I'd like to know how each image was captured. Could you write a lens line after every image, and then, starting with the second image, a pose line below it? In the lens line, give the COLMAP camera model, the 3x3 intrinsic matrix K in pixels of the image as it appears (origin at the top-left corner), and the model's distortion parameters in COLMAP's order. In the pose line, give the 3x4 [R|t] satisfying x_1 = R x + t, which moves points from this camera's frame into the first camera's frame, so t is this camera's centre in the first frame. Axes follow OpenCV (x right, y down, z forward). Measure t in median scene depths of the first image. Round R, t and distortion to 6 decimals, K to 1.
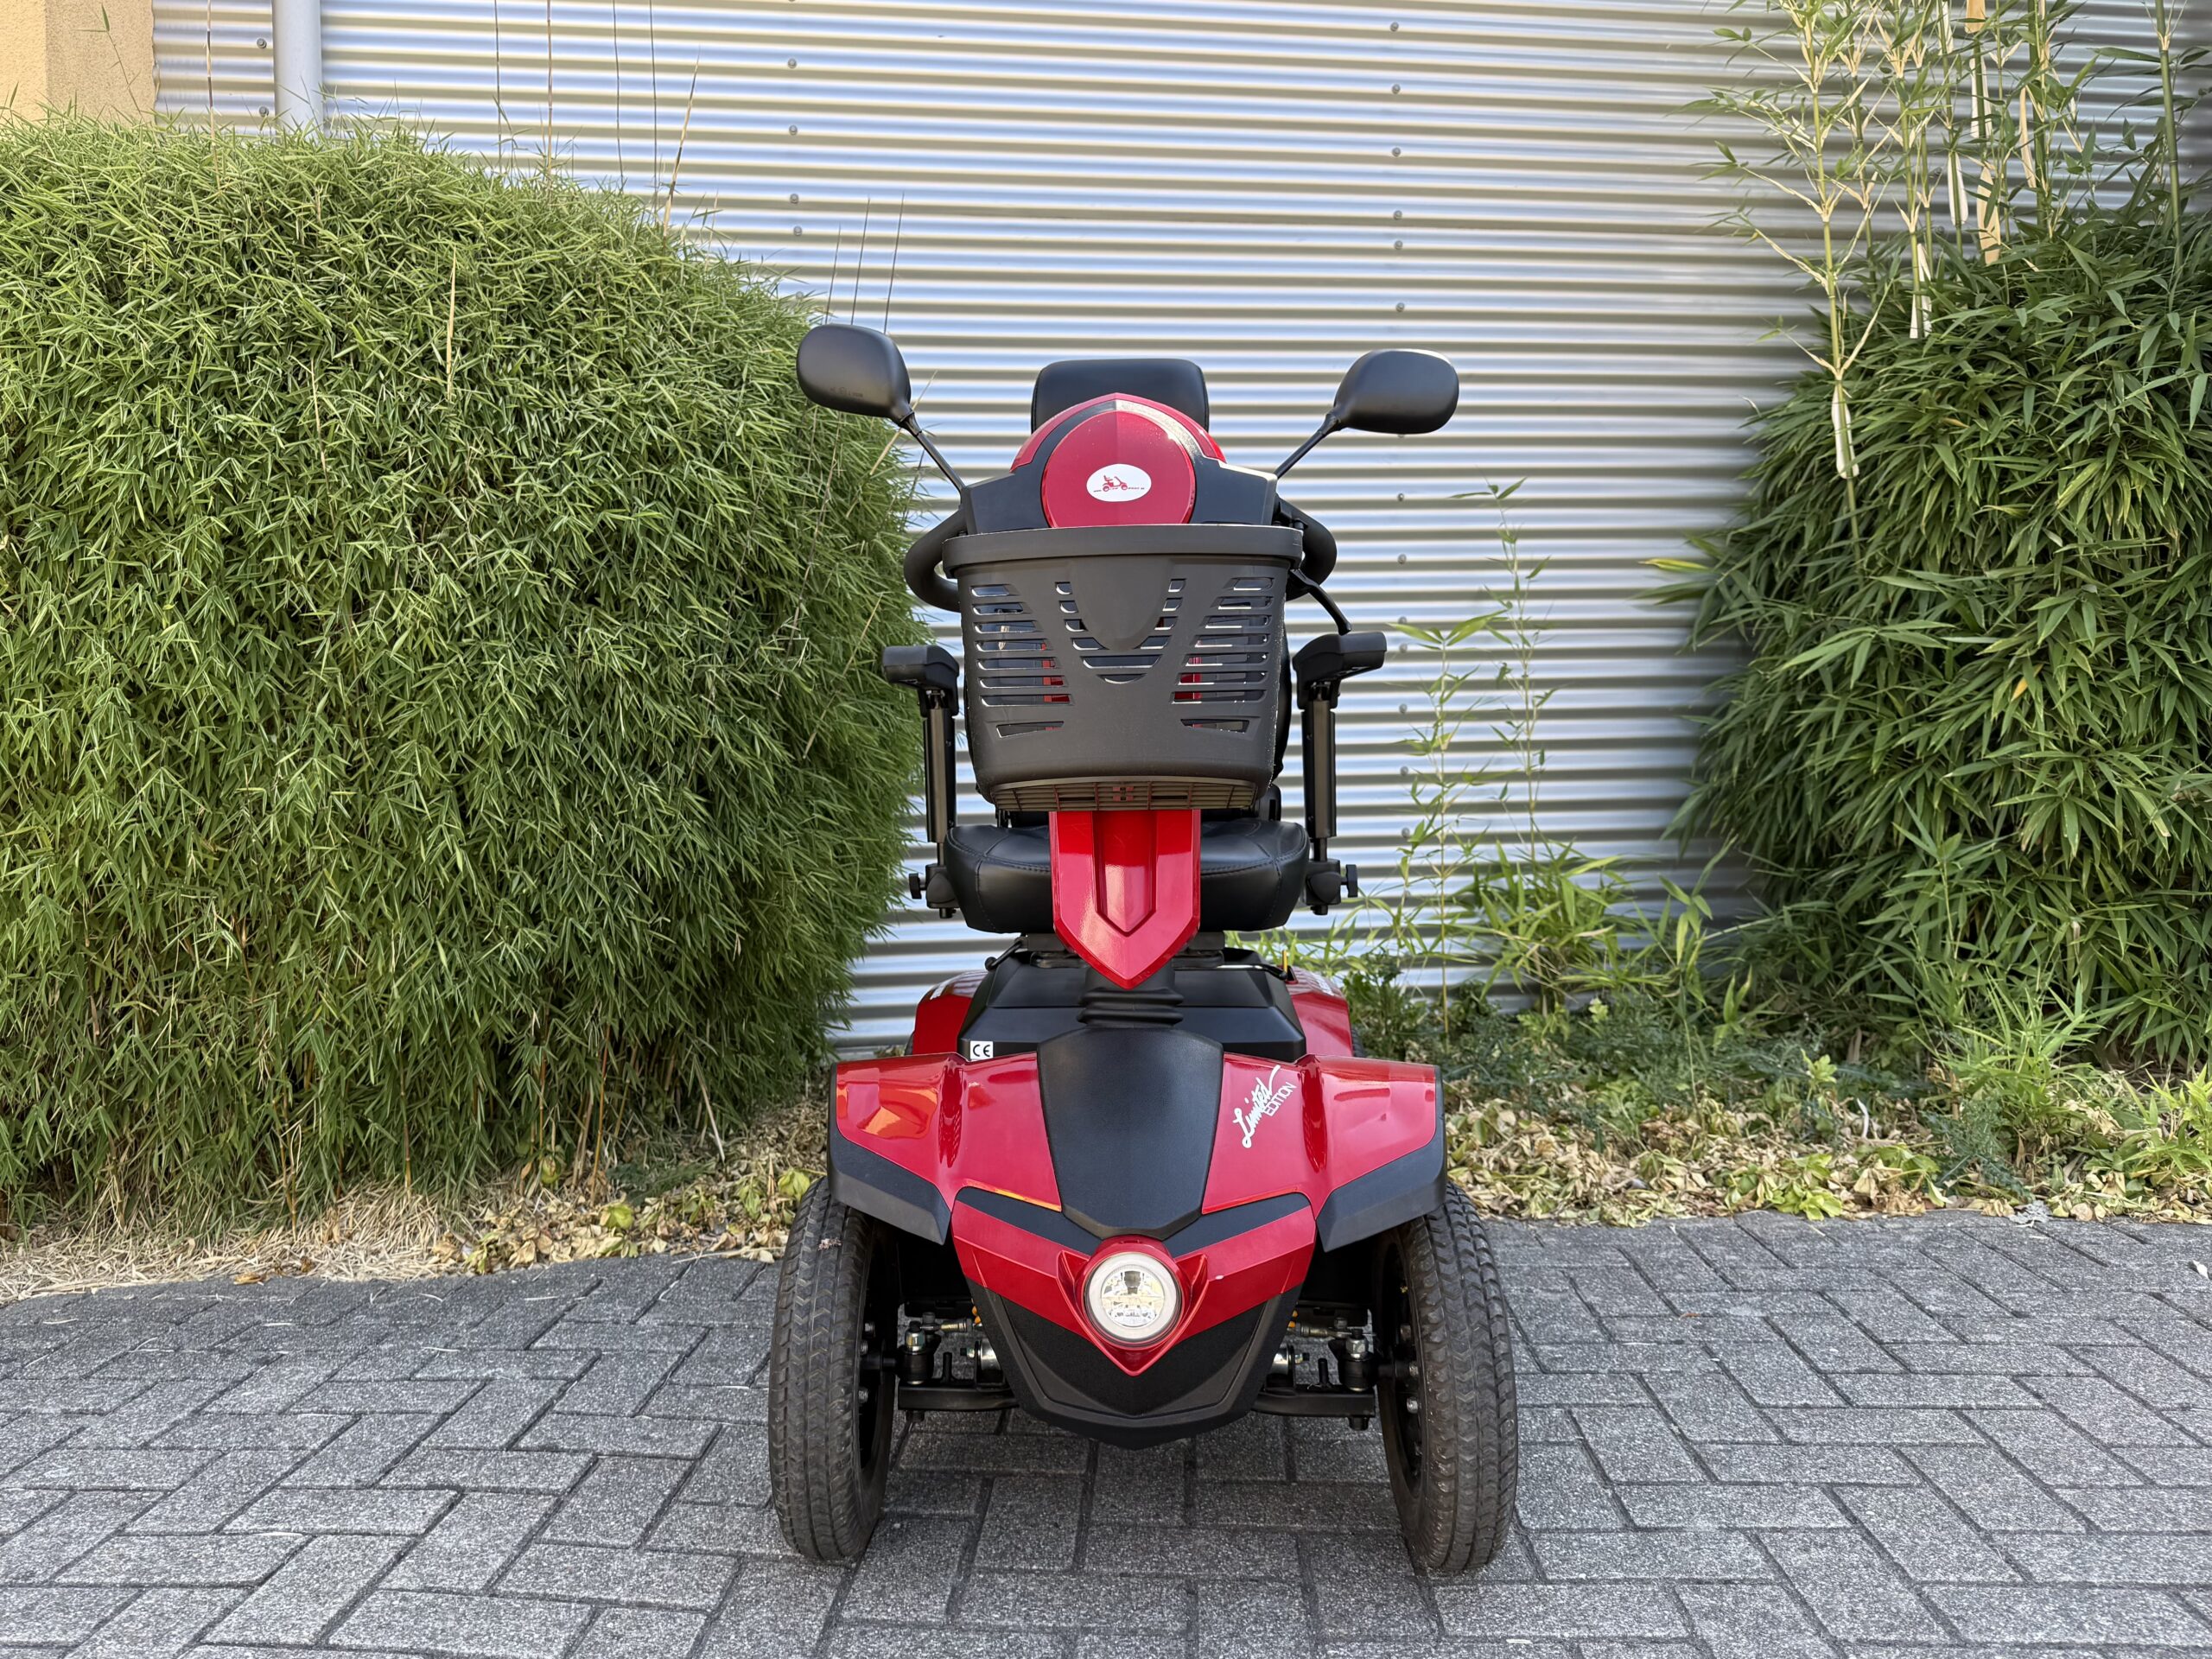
lens RADIAL K [[1693.0, 0, 1003.1], [0, 1693.0, 822.6], [0, 0, 1]] dist [0.007544, -0.013484]
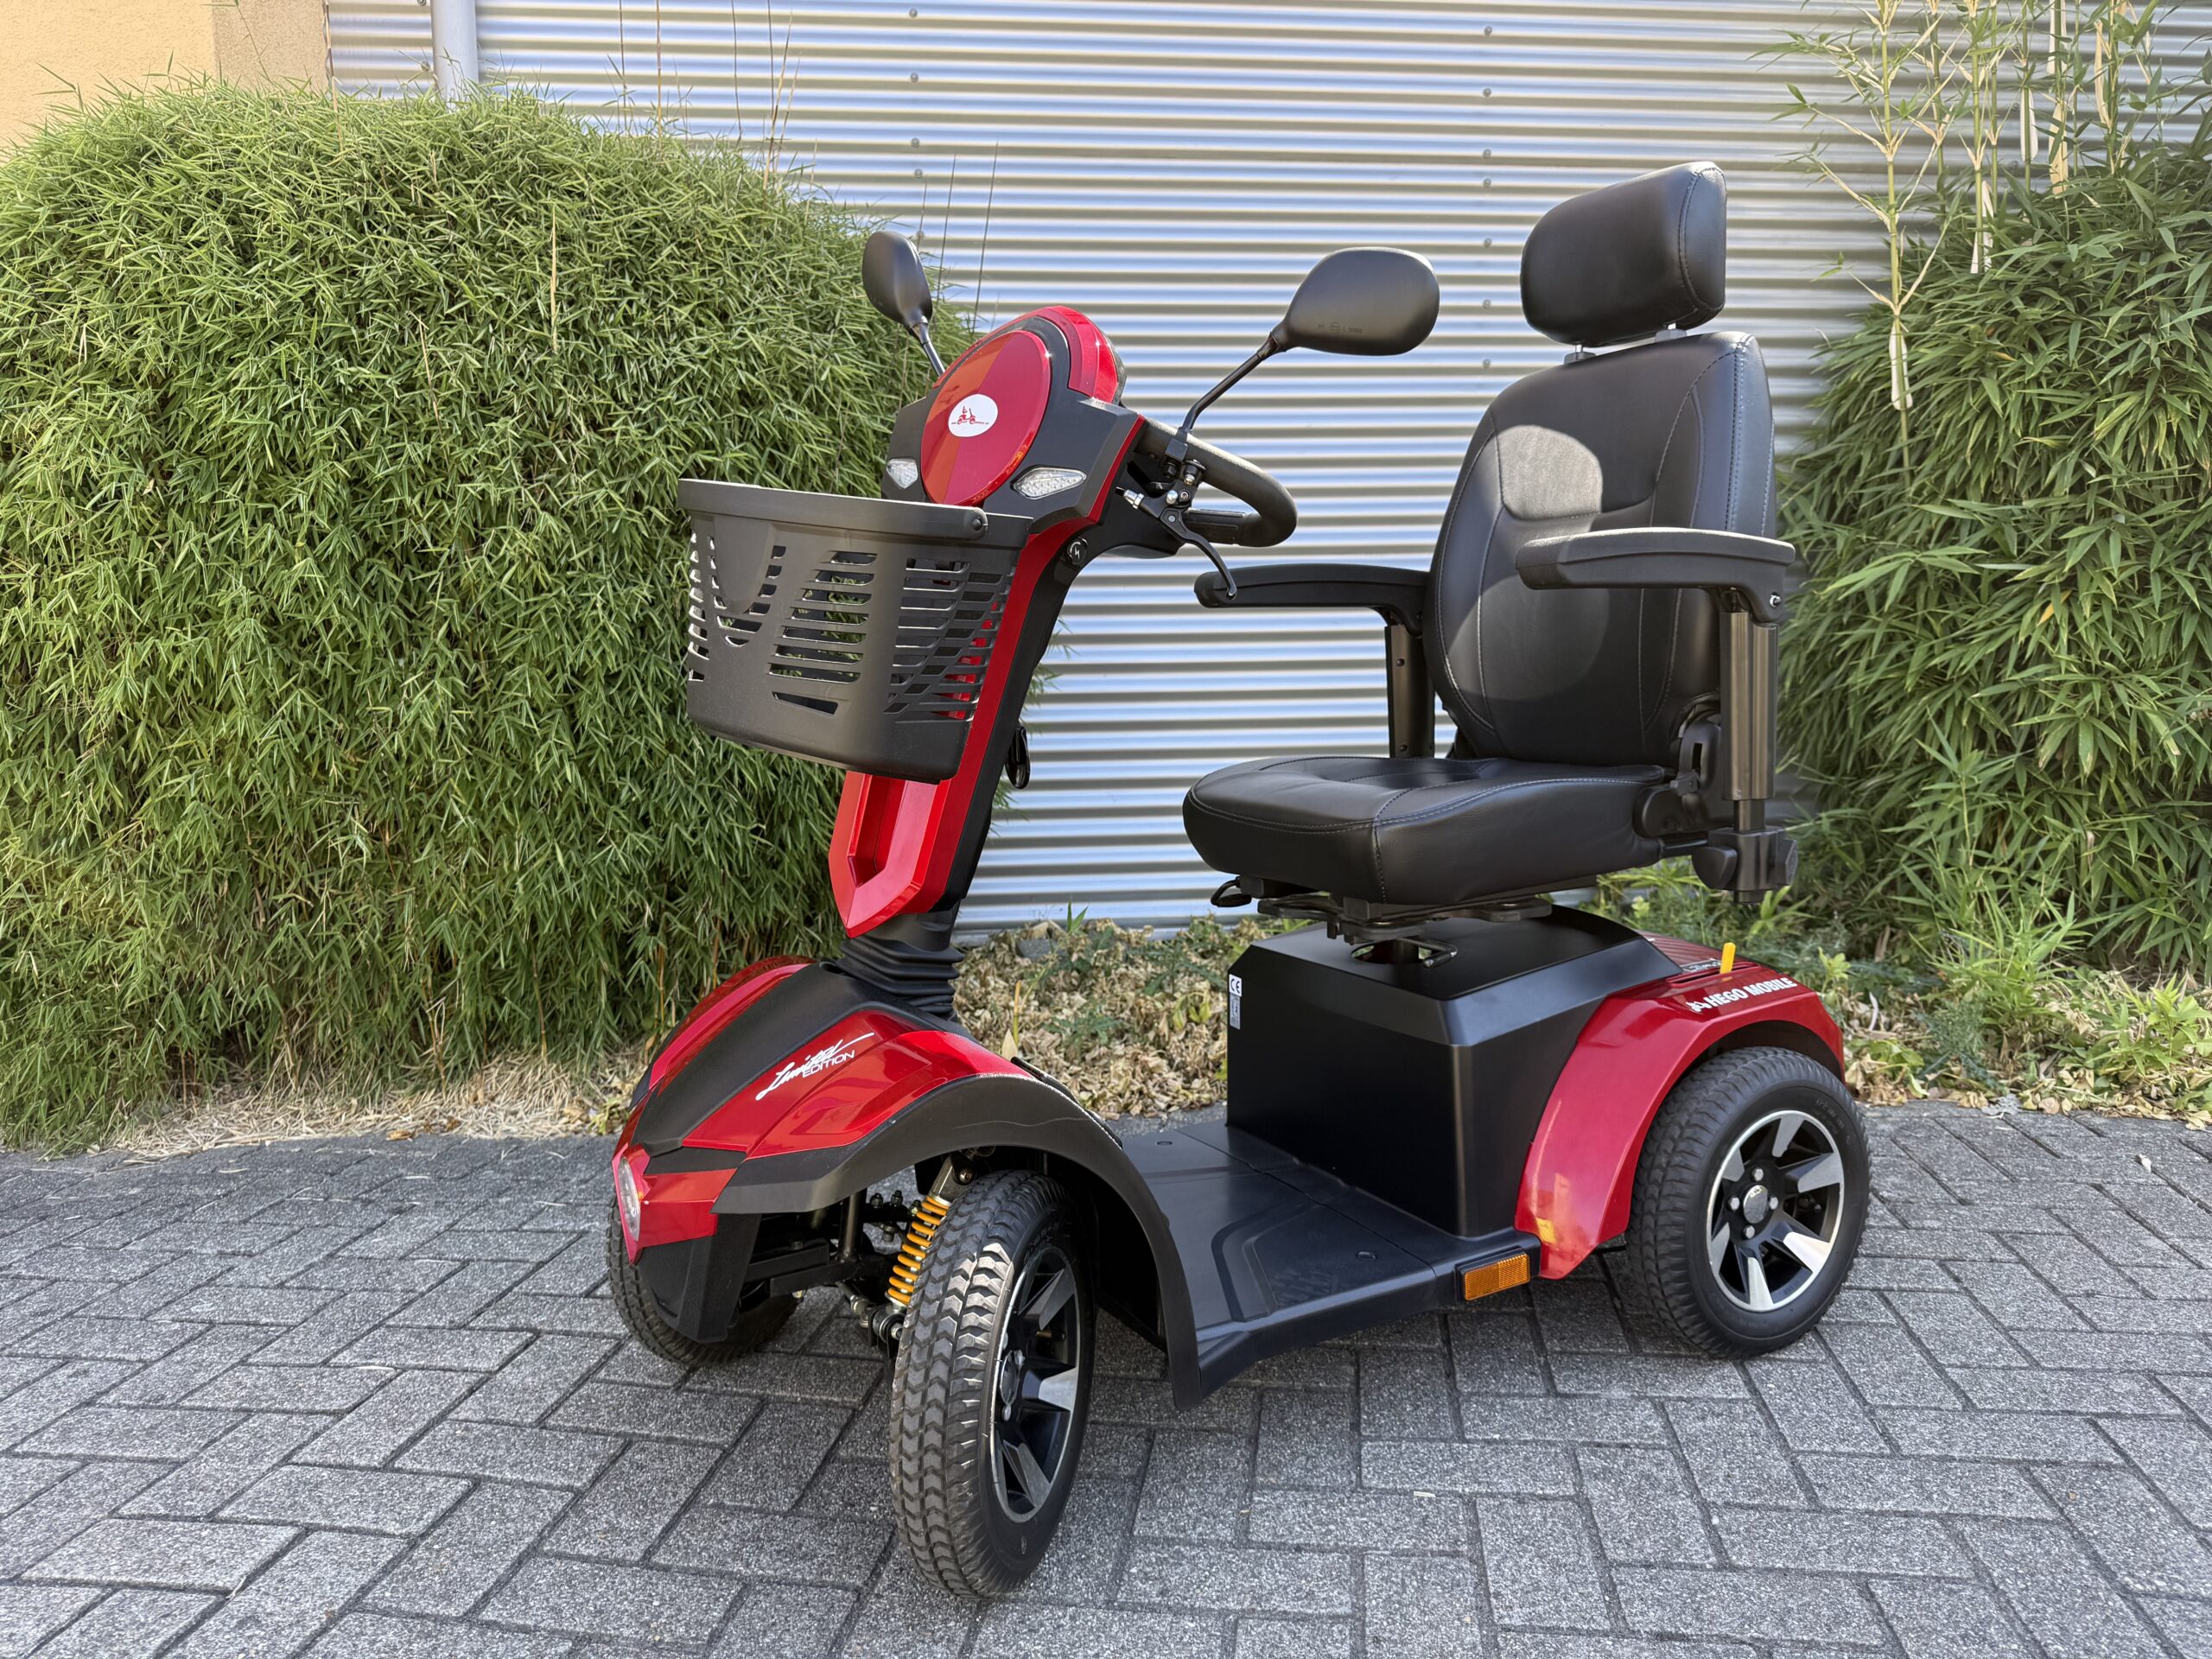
lens RADIAL K [[1542.6, 0, 1115.4], [0, 1542.6, 827.1], [0, 0, 1]] dist [0.002464, -0.009940]
pose [[0.999073, 0.010145, -0.041829, 0.099925], [-0.006872, 0.996956, 0.077663, -0.028504], [0.042489, -0.077304, 0.996102, 0.000613]]
